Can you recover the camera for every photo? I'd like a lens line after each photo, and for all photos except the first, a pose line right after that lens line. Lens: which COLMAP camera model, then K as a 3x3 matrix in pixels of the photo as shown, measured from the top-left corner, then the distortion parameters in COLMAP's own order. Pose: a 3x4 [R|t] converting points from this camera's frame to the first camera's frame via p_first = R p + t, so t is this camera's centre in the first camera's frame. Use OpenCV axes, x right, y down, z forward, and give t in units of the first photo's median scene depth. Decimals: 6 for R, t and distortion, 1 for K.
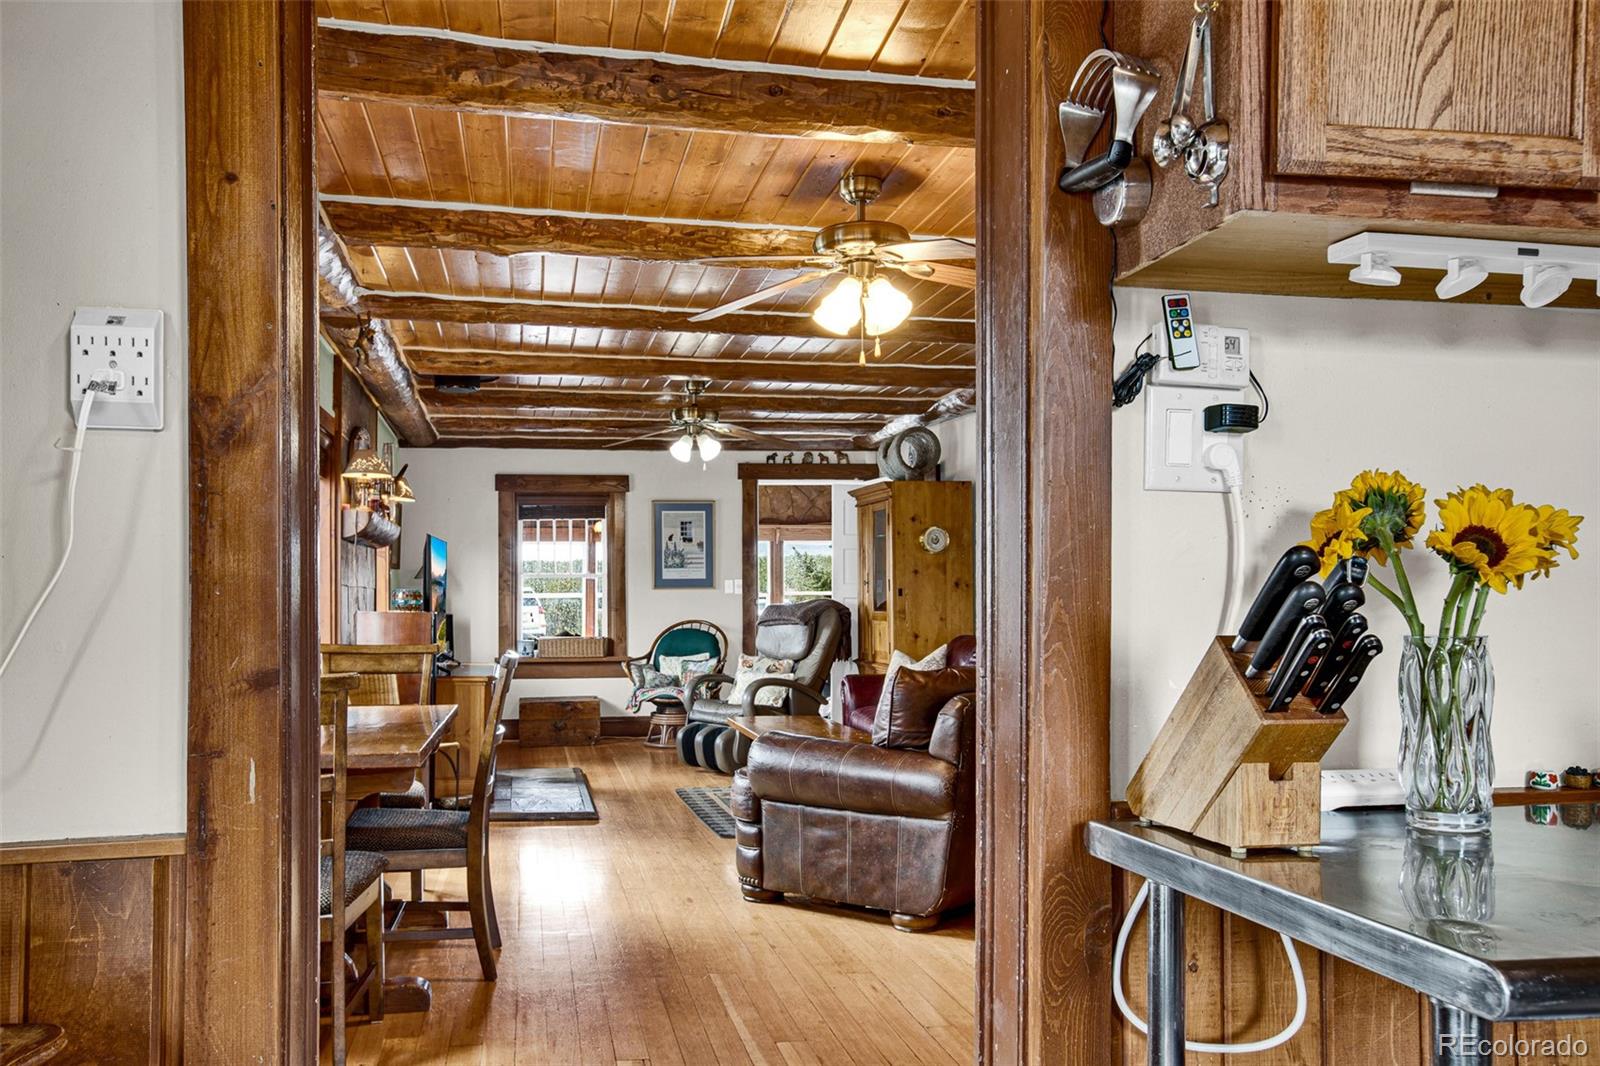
lens RADIAL K [[1242.4, 0, 741.9], [0, 1242.4, 610.2], [0, 0, 1]] dist [-0.066140, -0.000110]
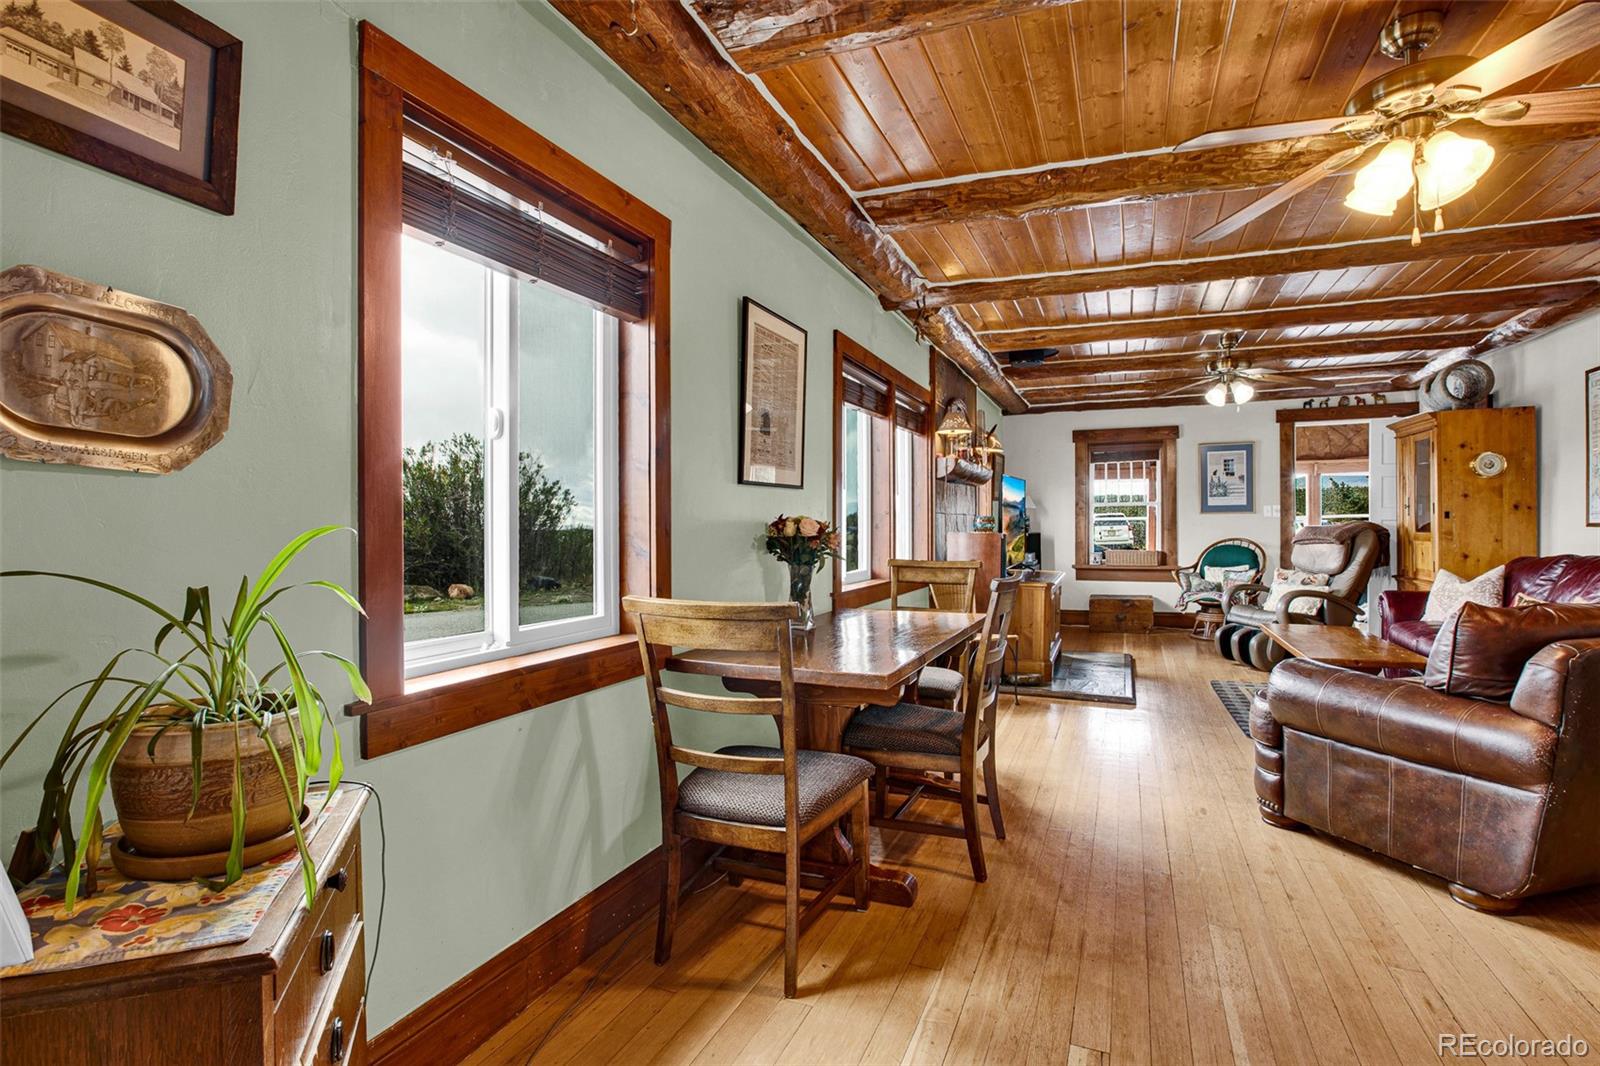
lens RADIAL K [[764.6, 0, 798.8], [0, 764.6, 529.3], [0, 0, 1]] dist [-0.053620, 0.016865]
pose [[0.836602, 0.002749, -0.547805, 0.010053], [-0.001258, 0.999994, 0.003098, -0.003290], [0.547810, -0.001903, 0.836600, 0.155099]]
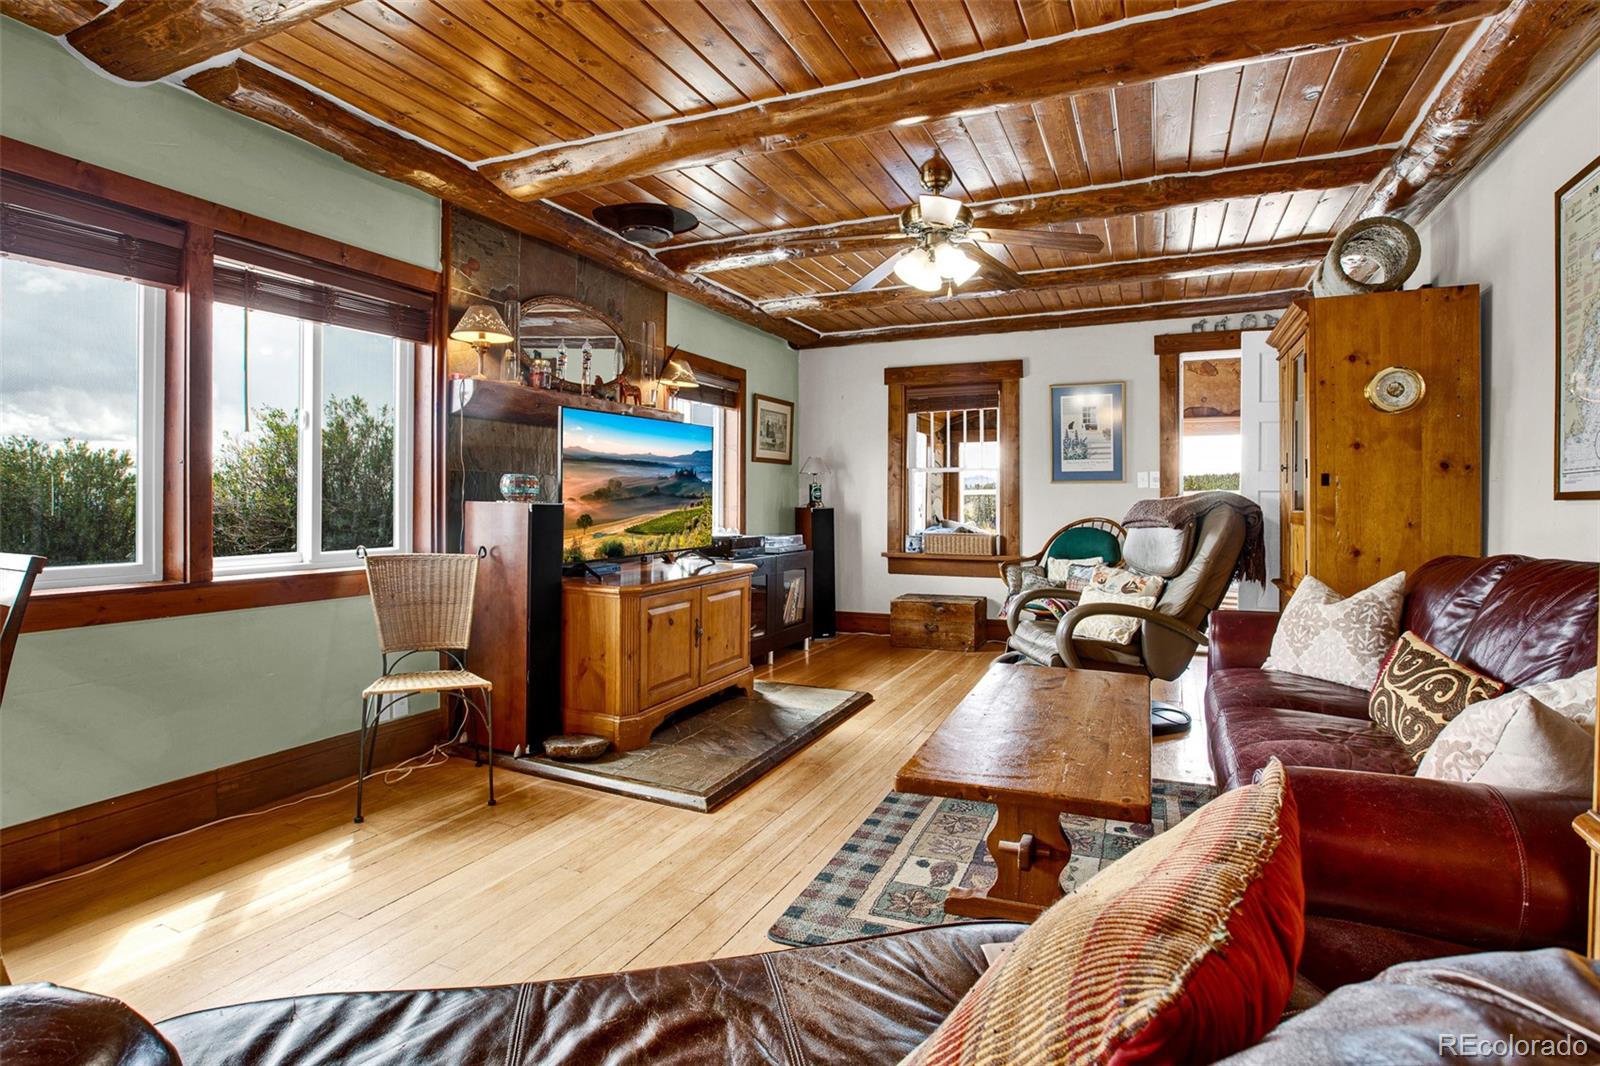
lens RADIAL K [[776.4, 0, 802.0], [0, 776.4, 507.9], [0, 0, 1]] dist [-0.059800, 0.020737]
pose [[0.817418, 0.012132, -0.575918, 0.127668], [-0.011127, 0.999924, 0.005272, 0.000291], [0.575938, 0.002099, 0.817491, 0.529671]]
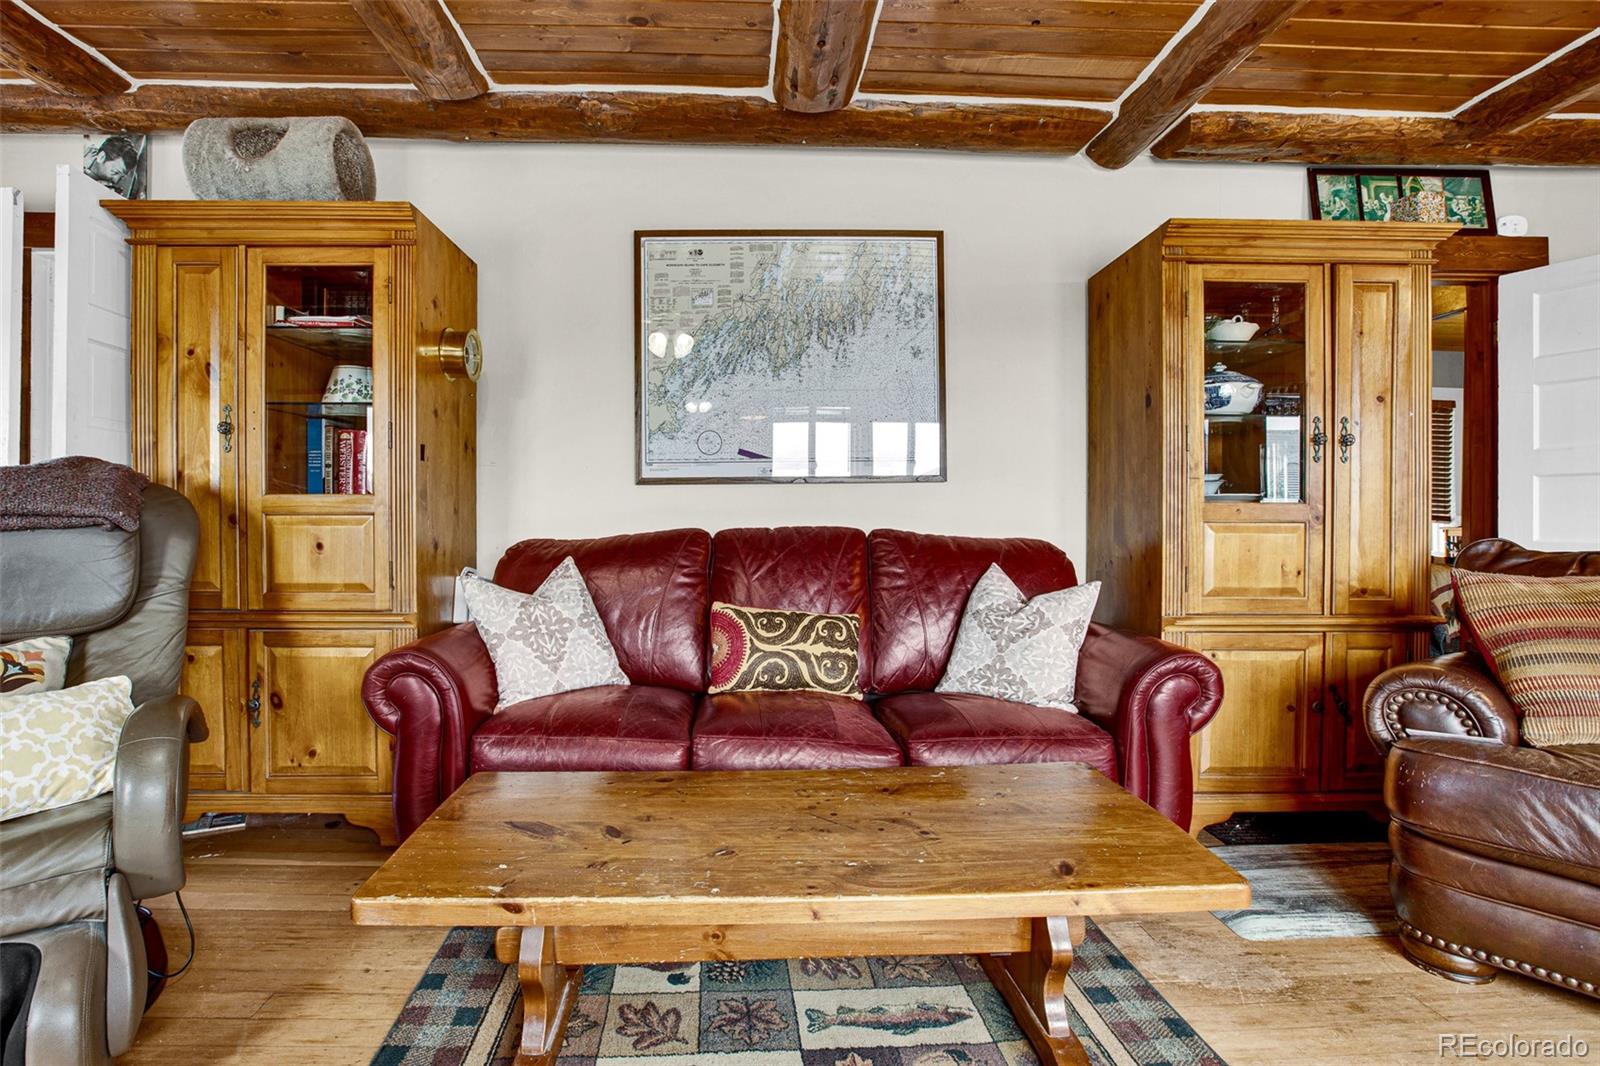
lens RADIAL K [[768.0, 0, 755.7], [0, 768.0, 521.5], [0, 0, 1]] dist [-0.052471, 0.019812]
pose [[0.153183, -0.009568, 0.988152, -0.129199], [0.009973, 0.999917, 0.008136, 0.009693], [-0.988148, 0.008609, 0.153266, 0.803122]]
